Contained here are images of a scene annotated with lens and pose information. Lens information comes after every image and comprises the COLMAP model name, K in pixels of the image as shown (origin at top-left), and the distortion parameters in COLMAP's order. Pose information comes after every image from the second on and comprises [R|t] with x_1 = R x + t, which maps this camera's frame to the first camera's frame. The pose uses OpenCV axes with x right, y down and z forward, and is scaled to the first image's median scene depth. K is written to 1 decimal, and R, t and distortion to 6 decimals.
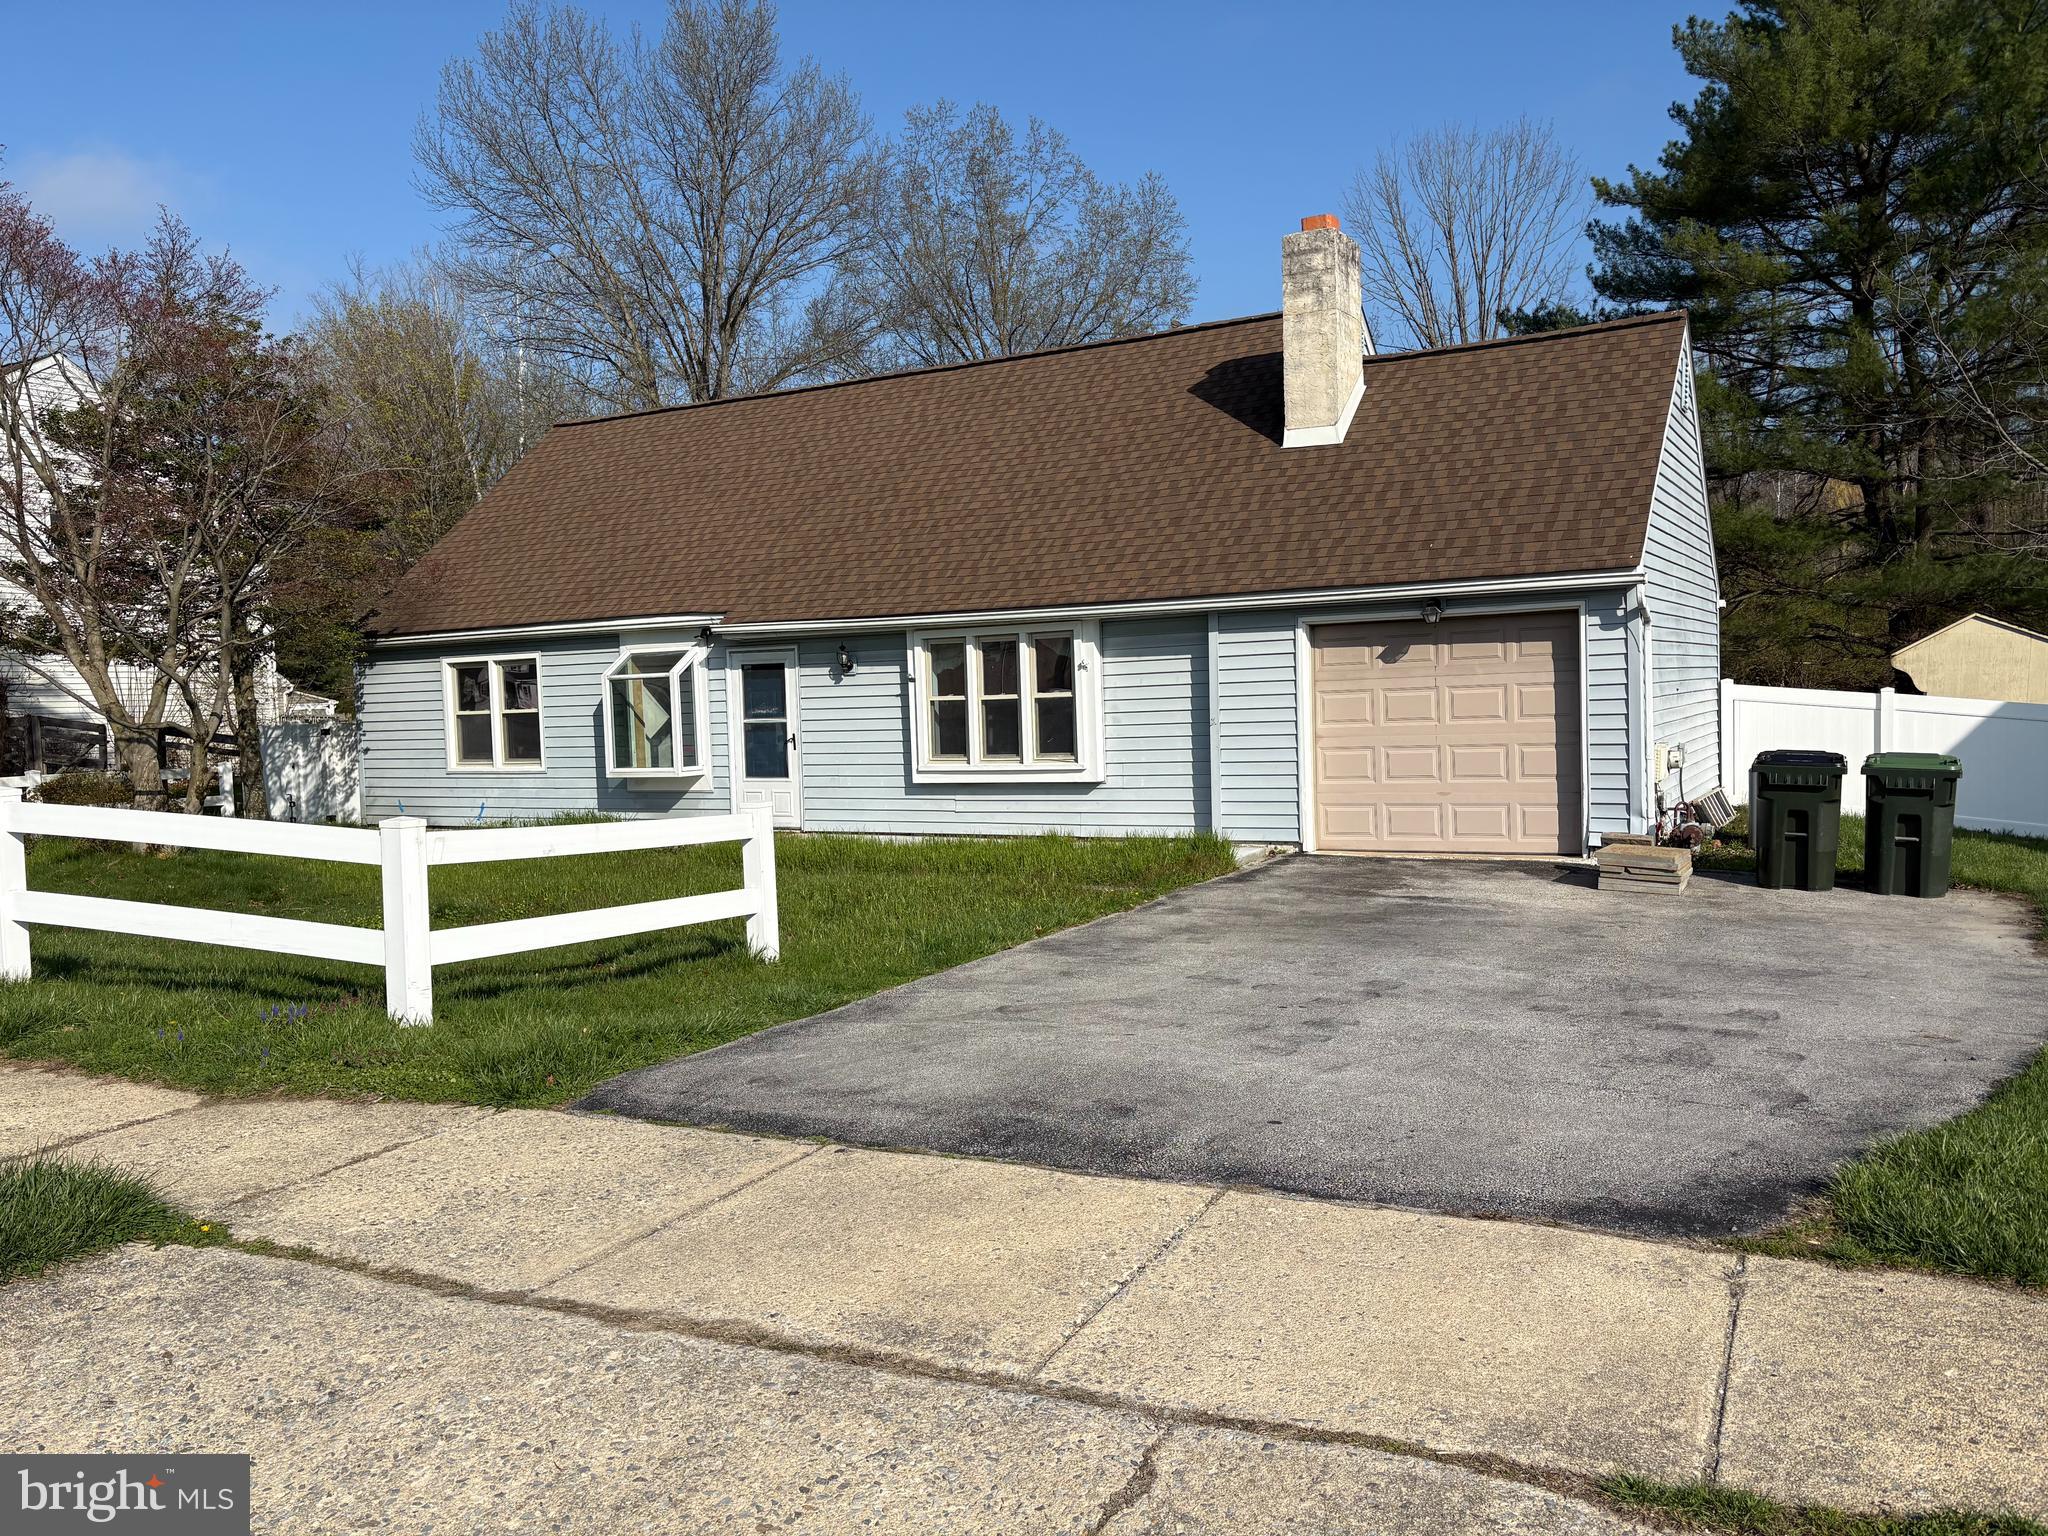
lens RADIAL K [[1563.2, 0, 1039.4], [0, 1563.2, 784.3], [0, 0, 1]] dist [0.052725, -0.055927]
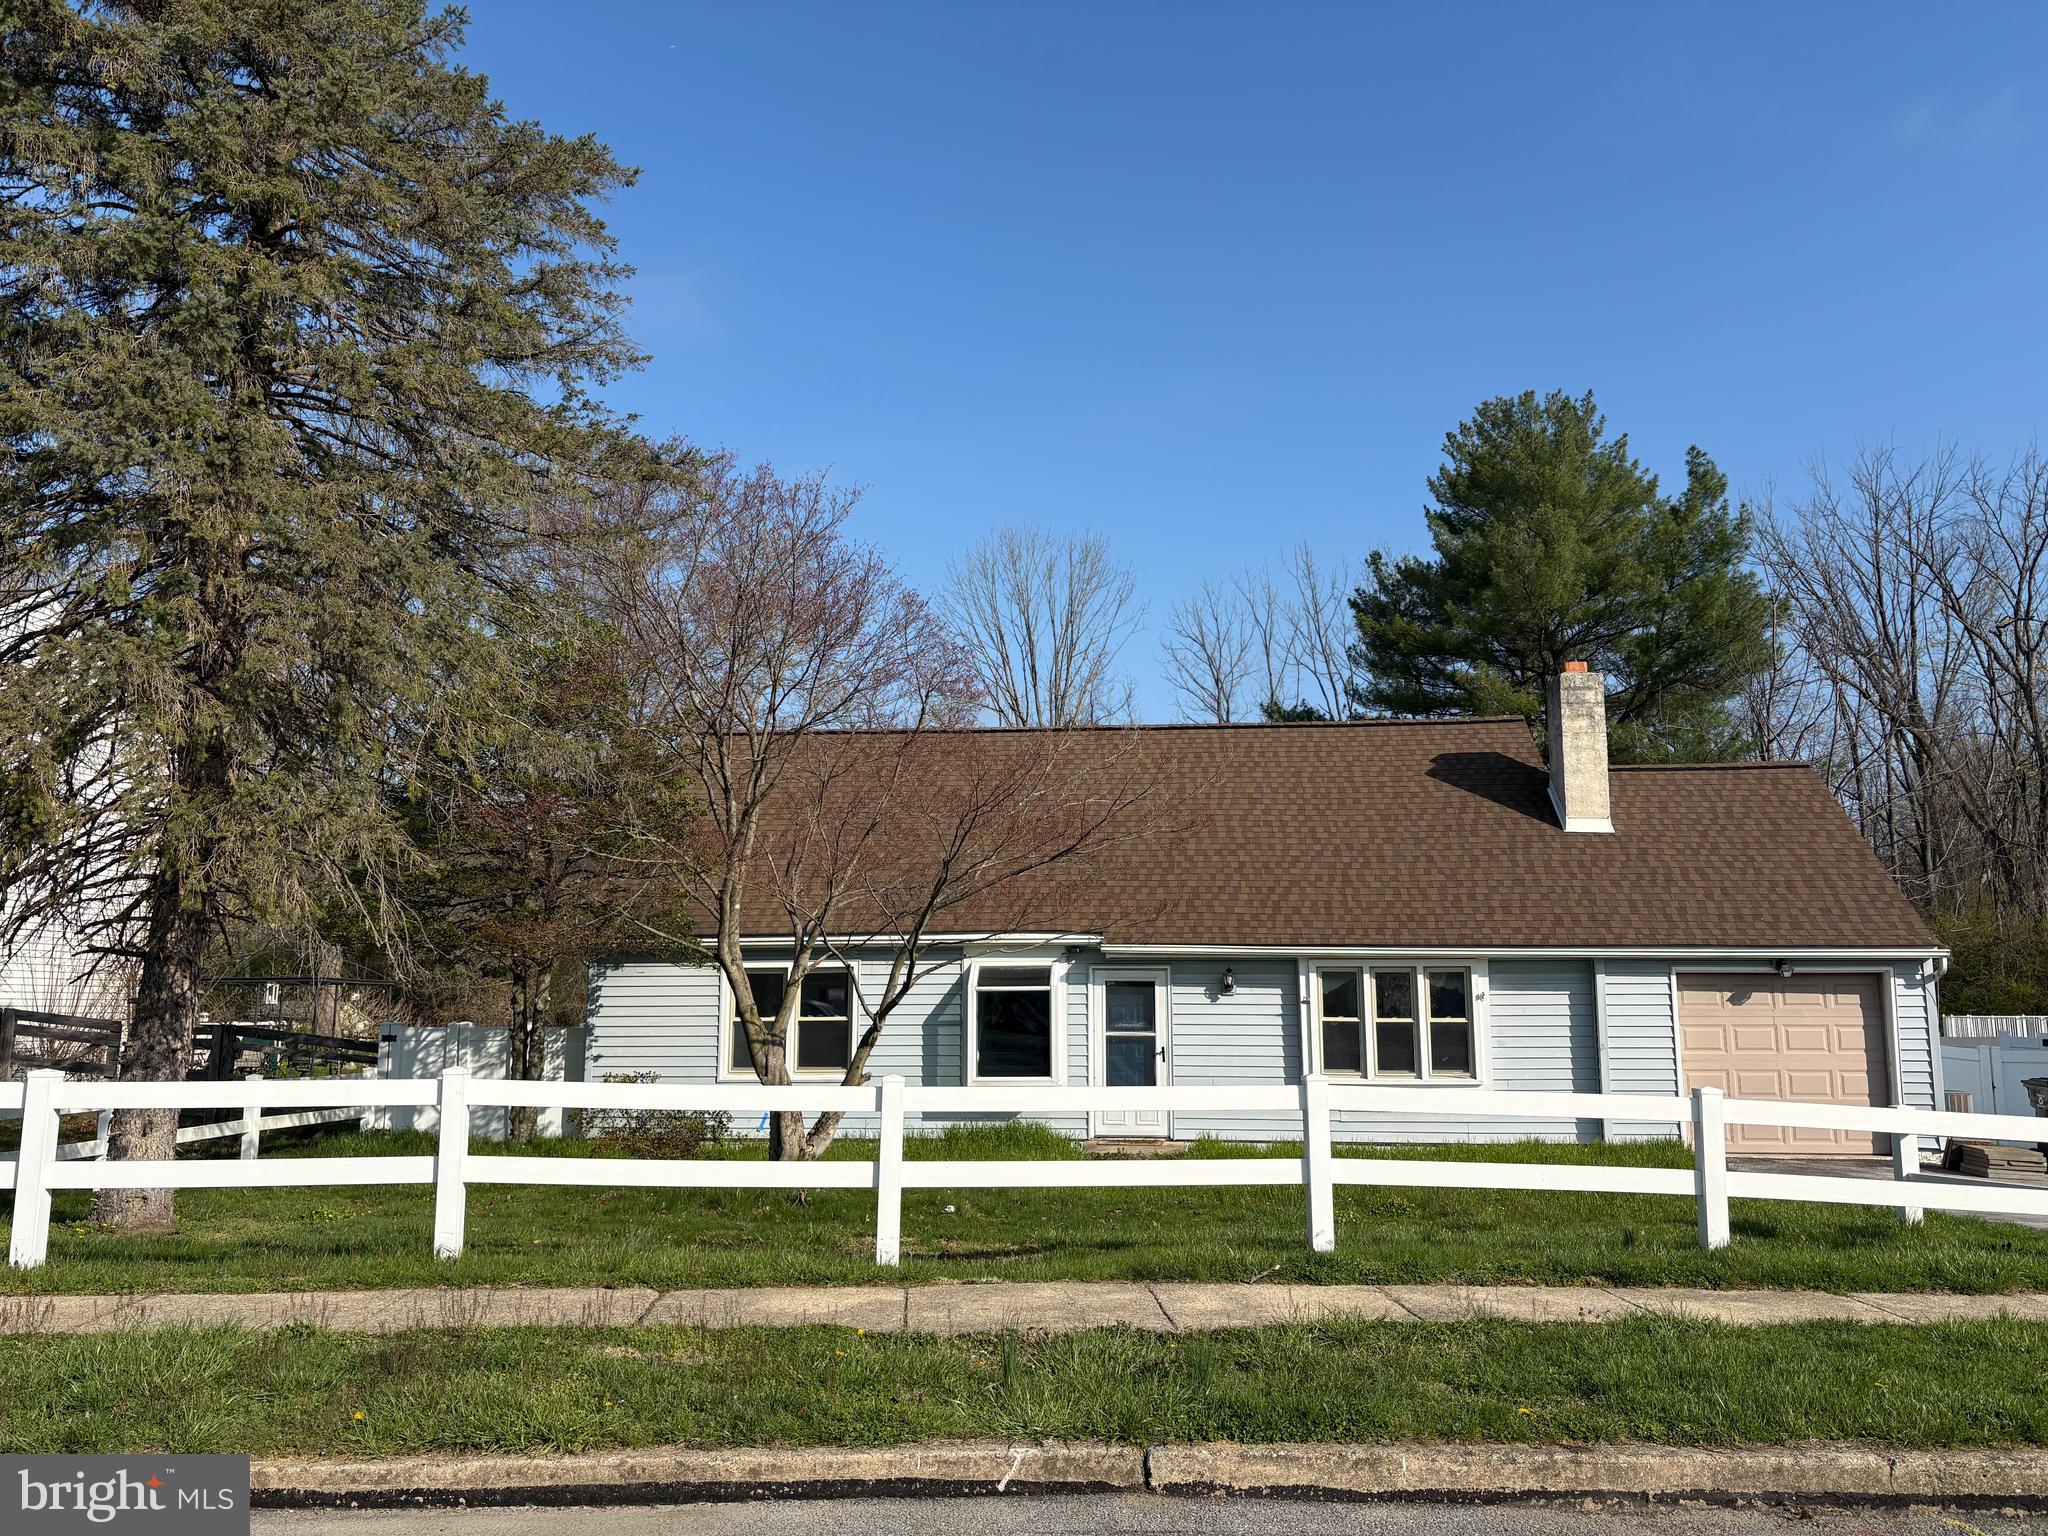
lens RADIAL K [[1563.2, 0, 1032.5], [0, 1563.2, 762.7], [0, 0, 1]] dist [0.052725, -0.055927]
pose [[0.907960, 0.094685, 0.408219, -0.799664], [-0.005318, 0.976664, -0.214706, 0.010284], [-0.419023, 0.192773, 0.887276, 0.029799]]
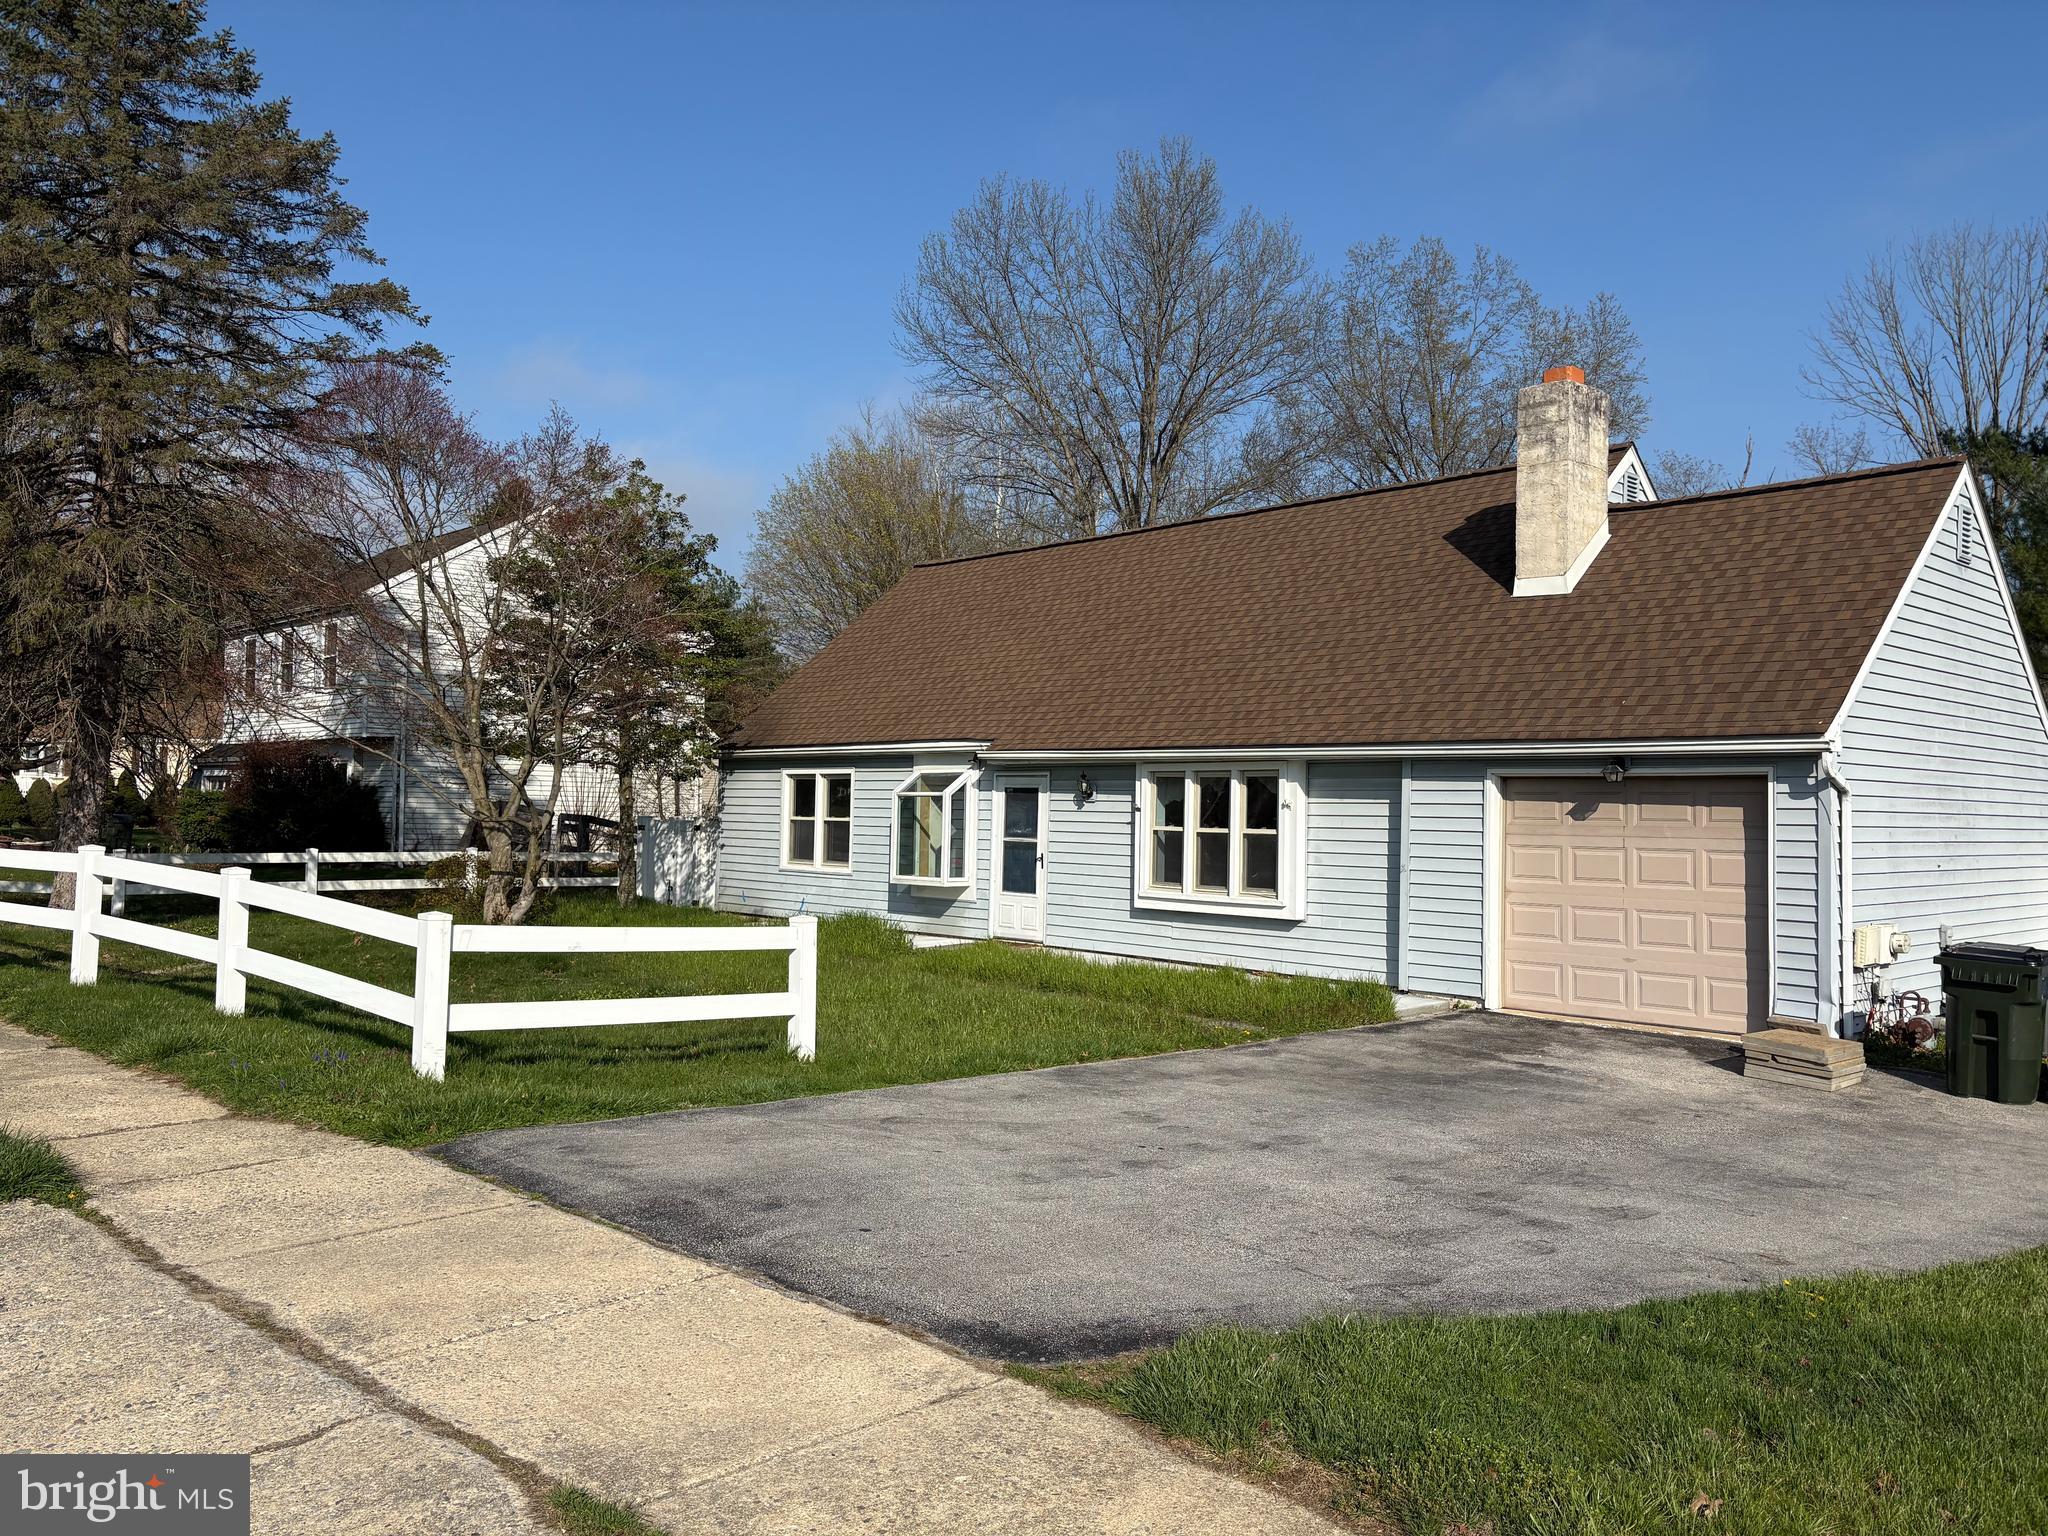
lens RADIAL K [[1563.2, 0, 1016.0], [0, 1563.2, 777.4], [0, 0, 1]] dist [0.052725, -0.055927]
pose [[0.948401, 0.044478, -0.313938, 0.180915], [-0.068285, 0.995530, -0.065242, -0.015033], [0.309633, 0.083313, 0.947199, -0.029455]]
